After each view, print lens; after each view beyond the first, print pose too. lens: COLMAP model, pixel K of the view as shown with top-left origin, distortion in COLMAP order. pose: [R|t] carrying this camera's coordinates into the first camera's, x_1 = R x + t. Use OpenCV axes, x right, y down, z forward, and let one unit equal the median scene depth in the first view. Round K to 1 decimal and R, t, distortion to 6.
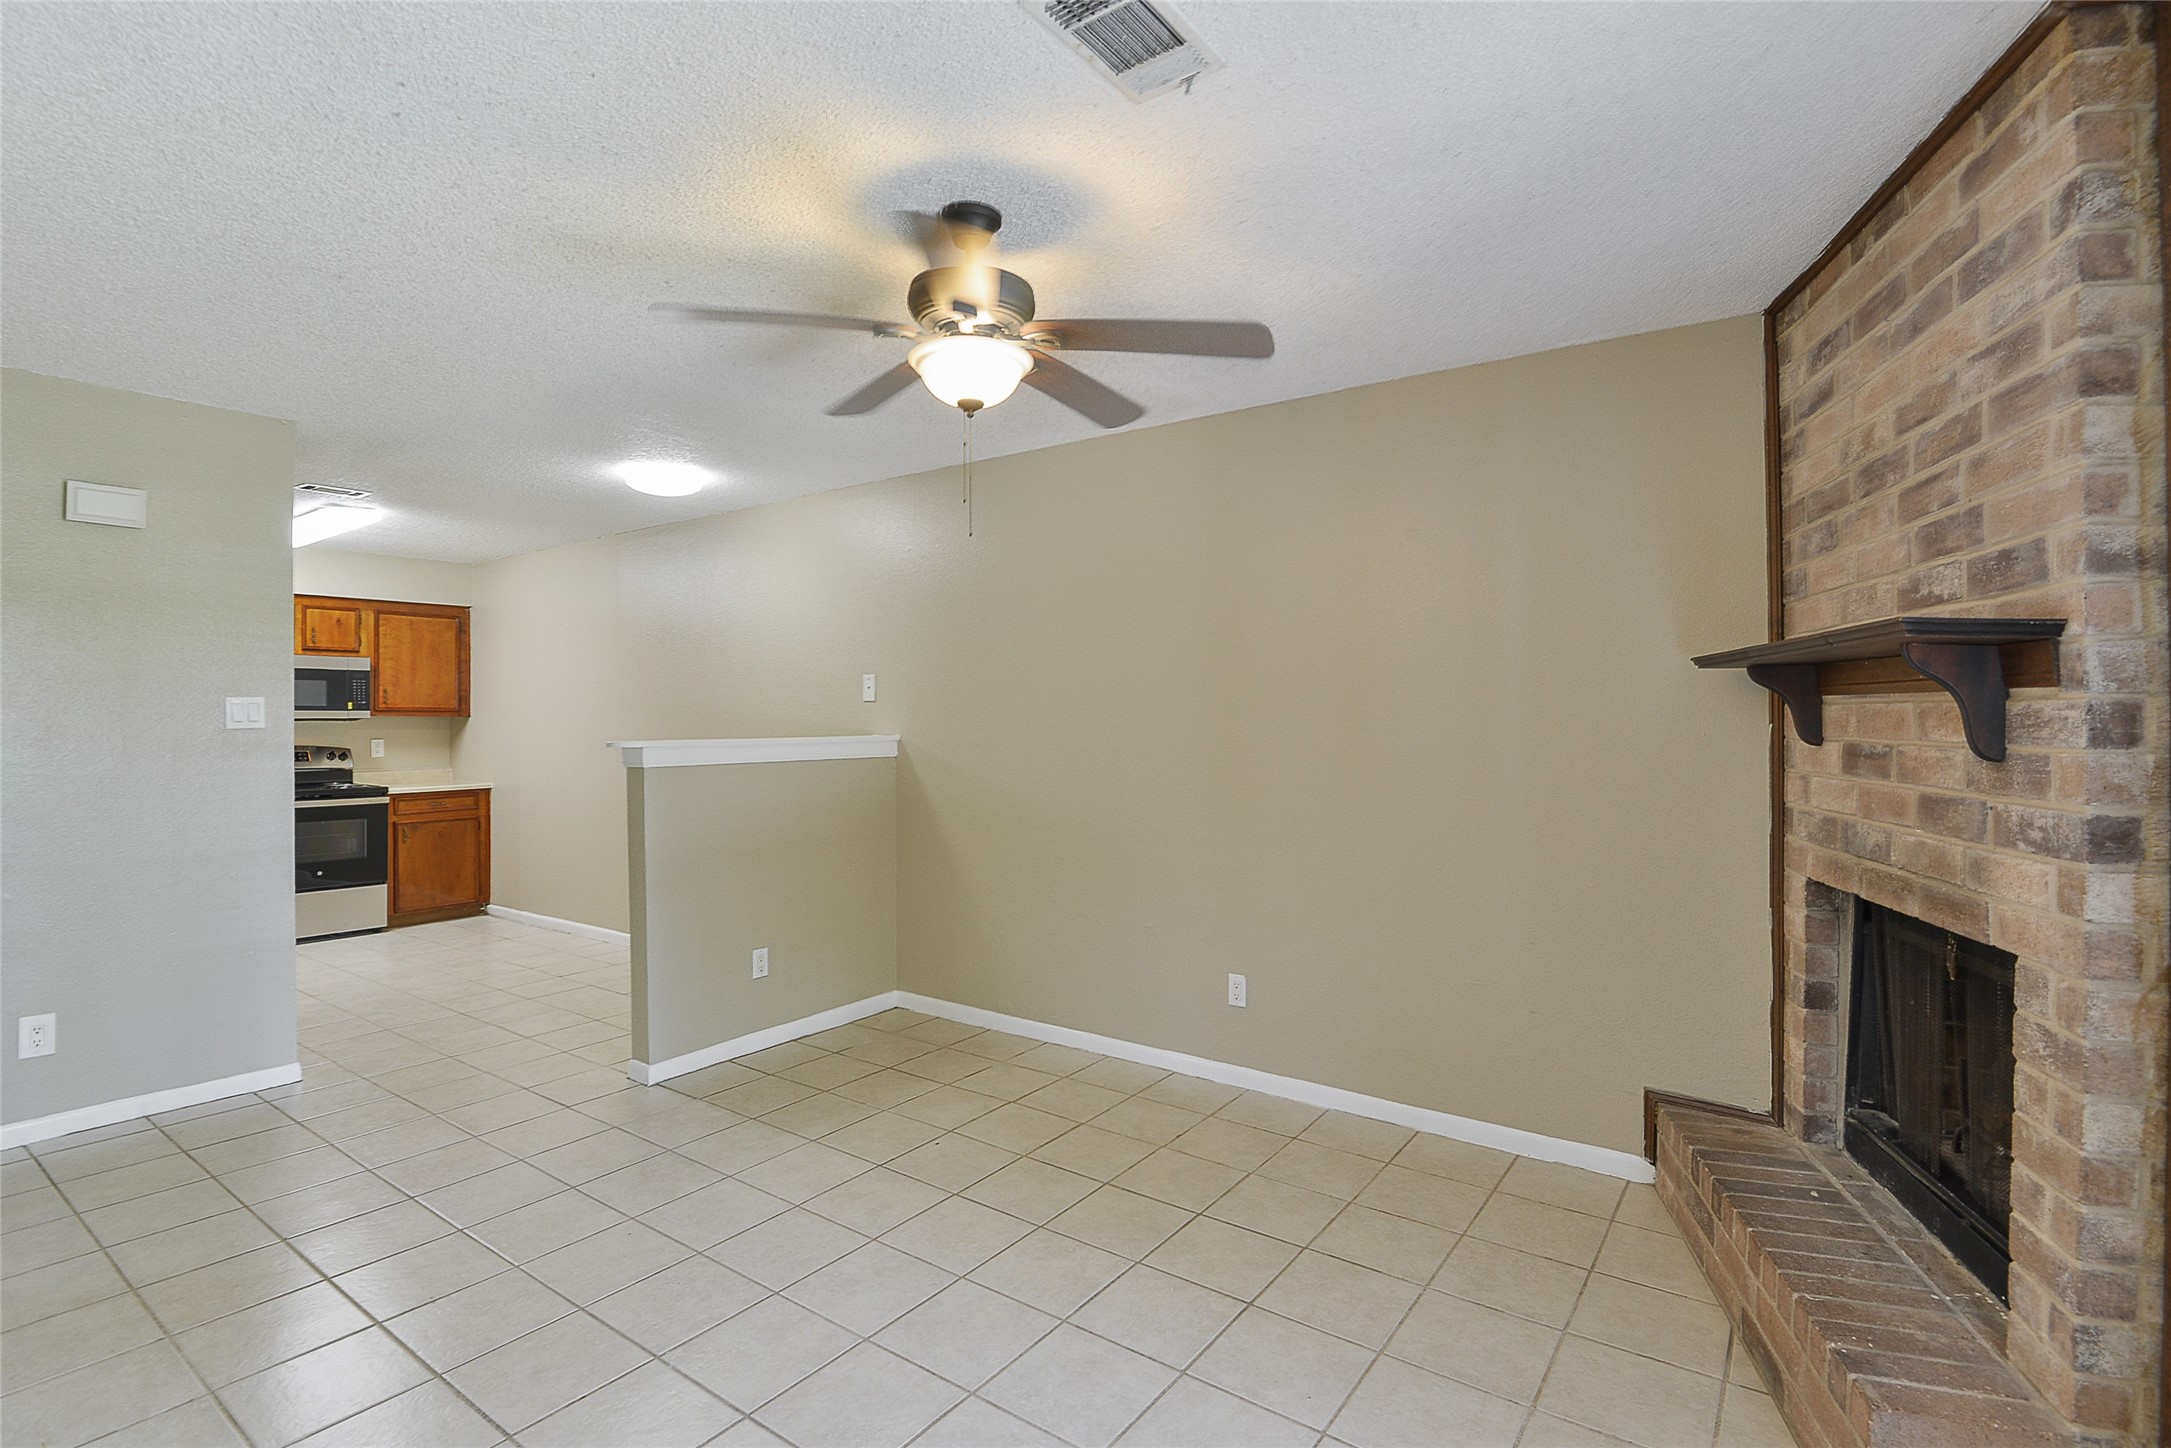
lens RADIAL K [[996.2, 0, 1075.2], [0, 996.2, 727.0], [0, 0, 1]] dist [-0.012466, -0.008516]
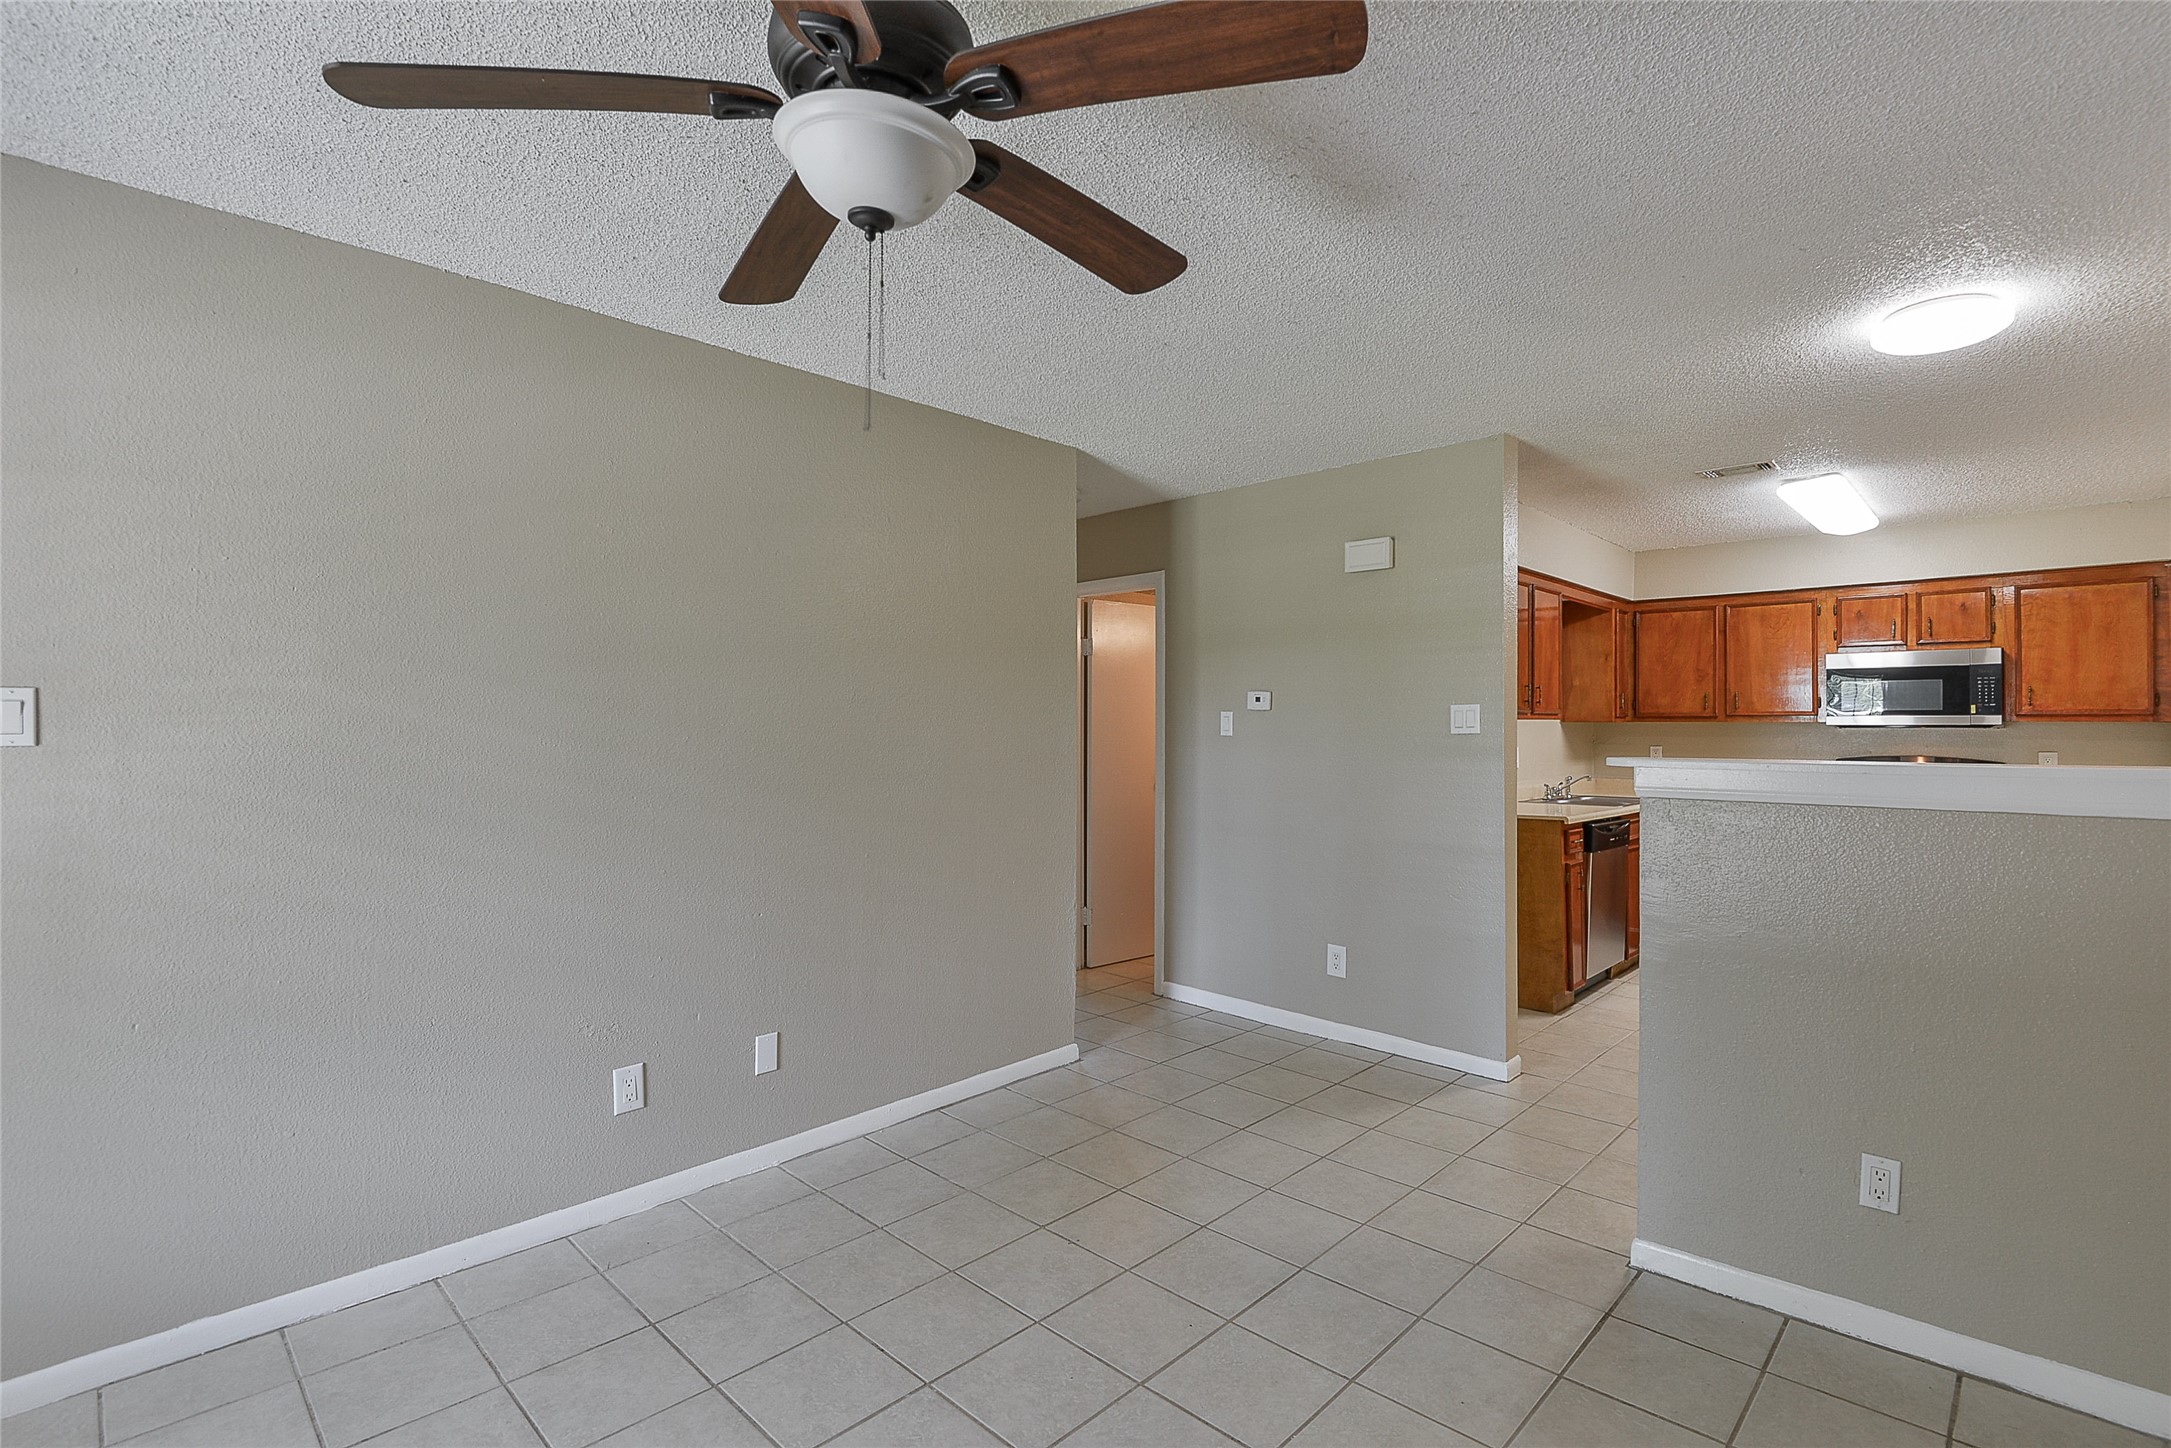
lens RADIAL K [[996.2, 0, 1083.0], [0, 996.2, 726.1], [0, 0, 1]] dist [-0.012466, -0.008516]
pose [[-0.142876, -0.000984, -0.989740, 0.156901], [-0.008923, 0.999960, 0.000293, -0.001688], [0.989700, 0.008873, -0.142879, 0.391857]]
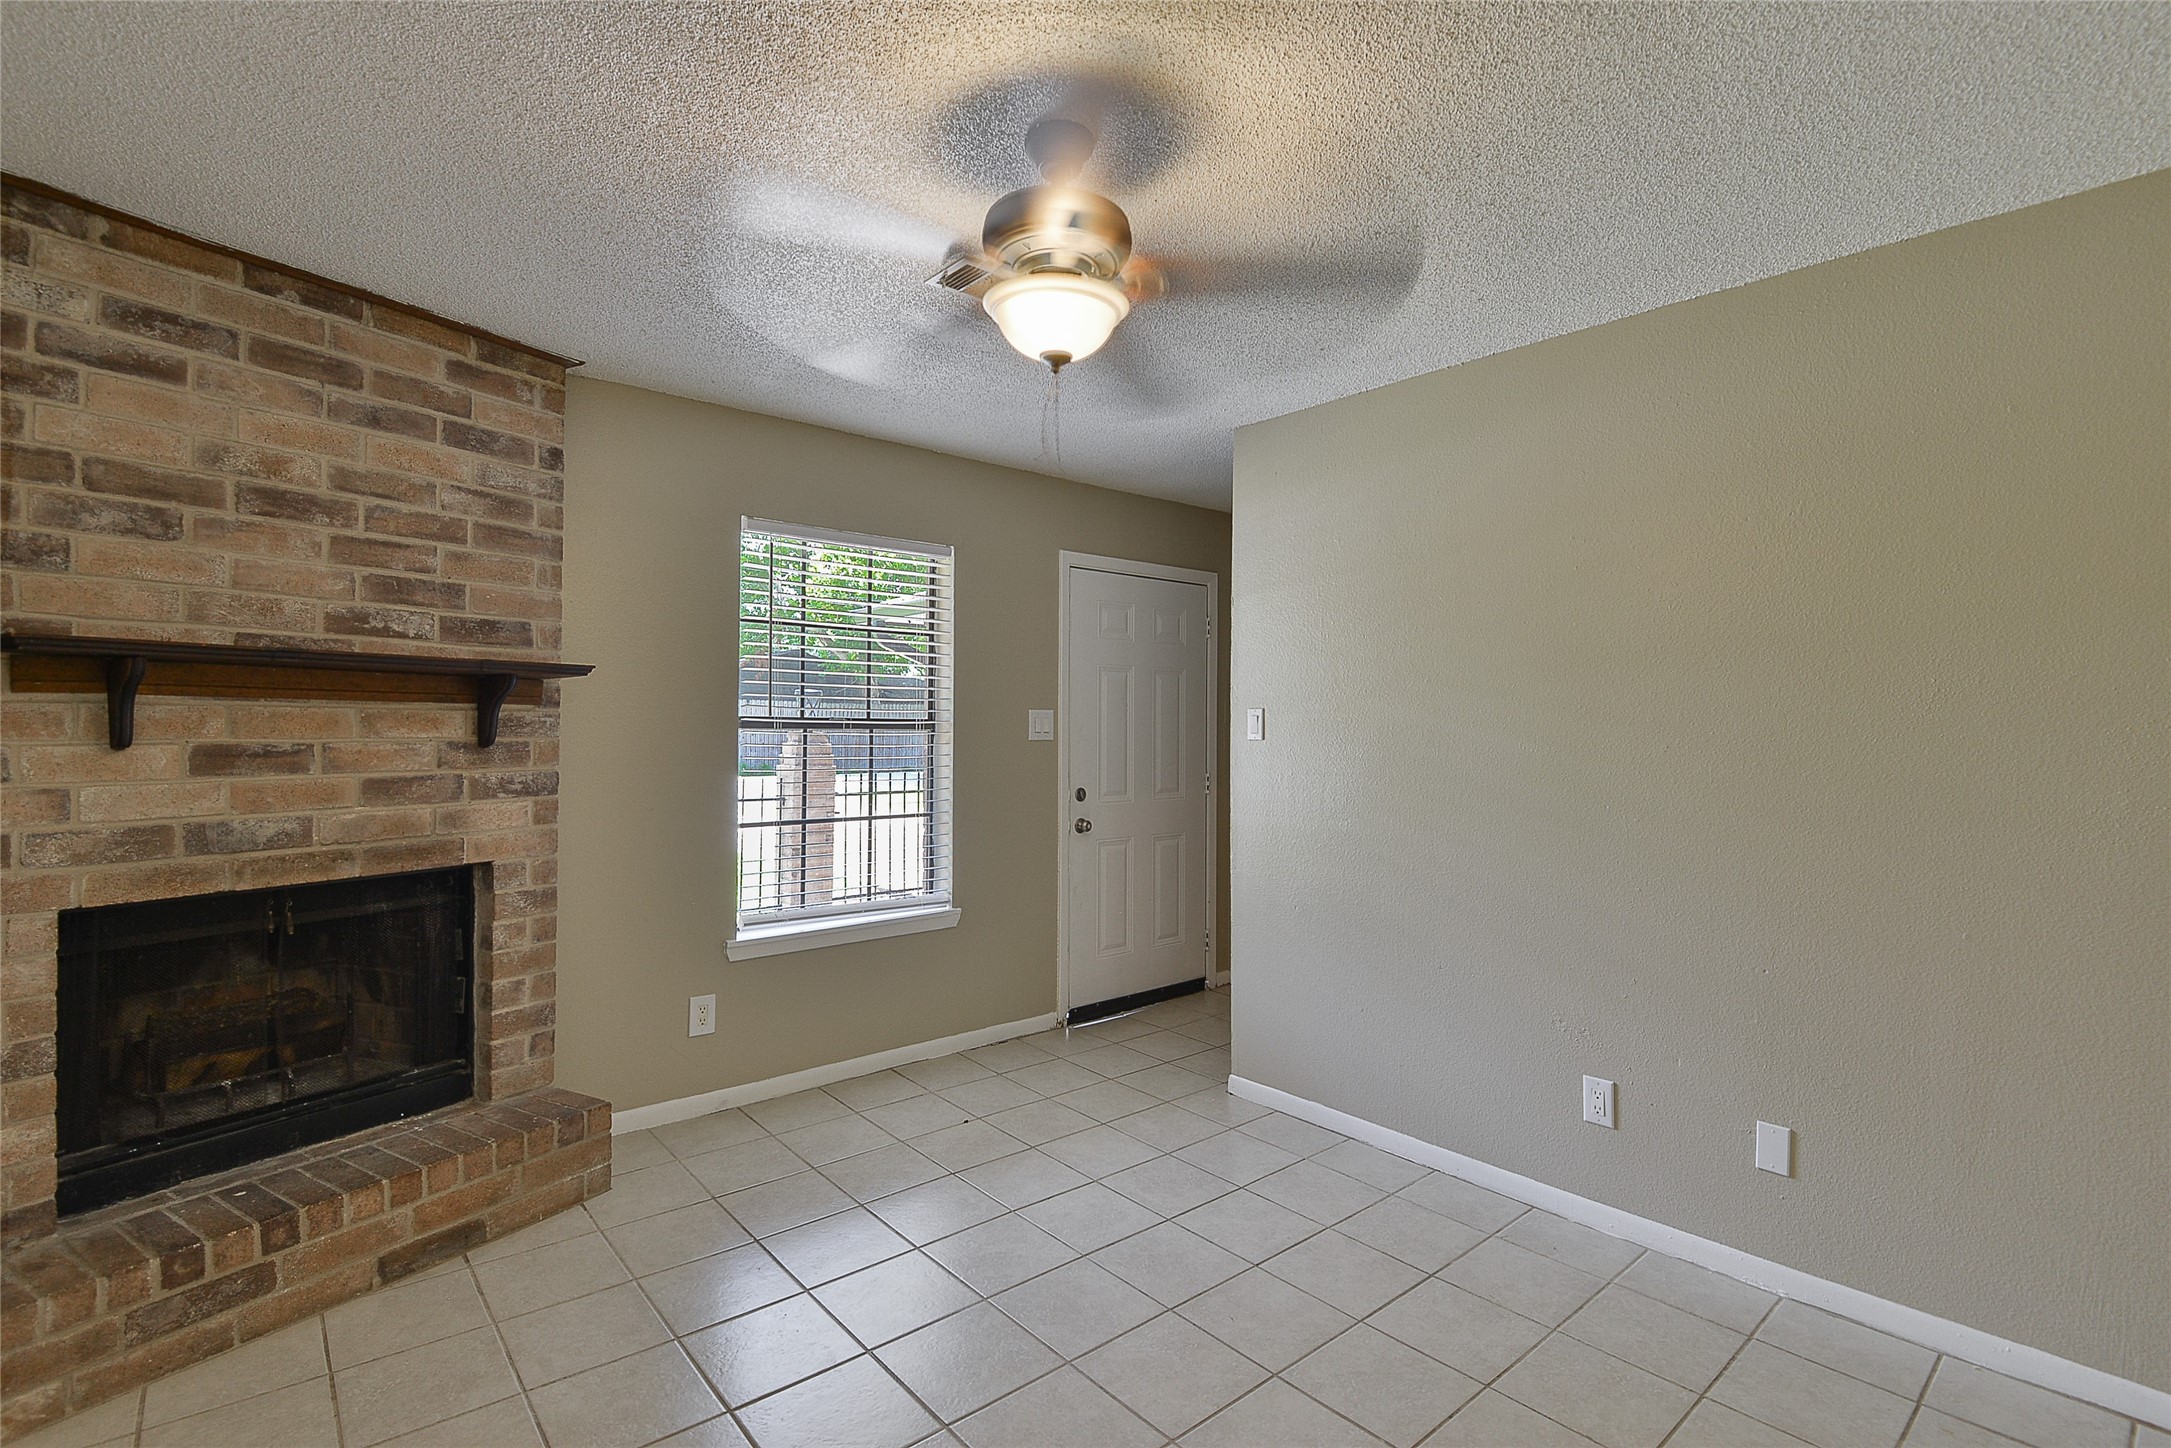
lens RADIAL K [[996.2, 0, 1079.3], [0, 996.2, 709.1], [0, 0, 1]] dist [-0.012466, -0.008516]
pose [[-0.971829, -0.004422, 0.235645, -0.103923], [-0.006118, 0.999960, -0.006467, -0.006146], [-0.235607, -0.007727, -0.971818, 0.588287]]
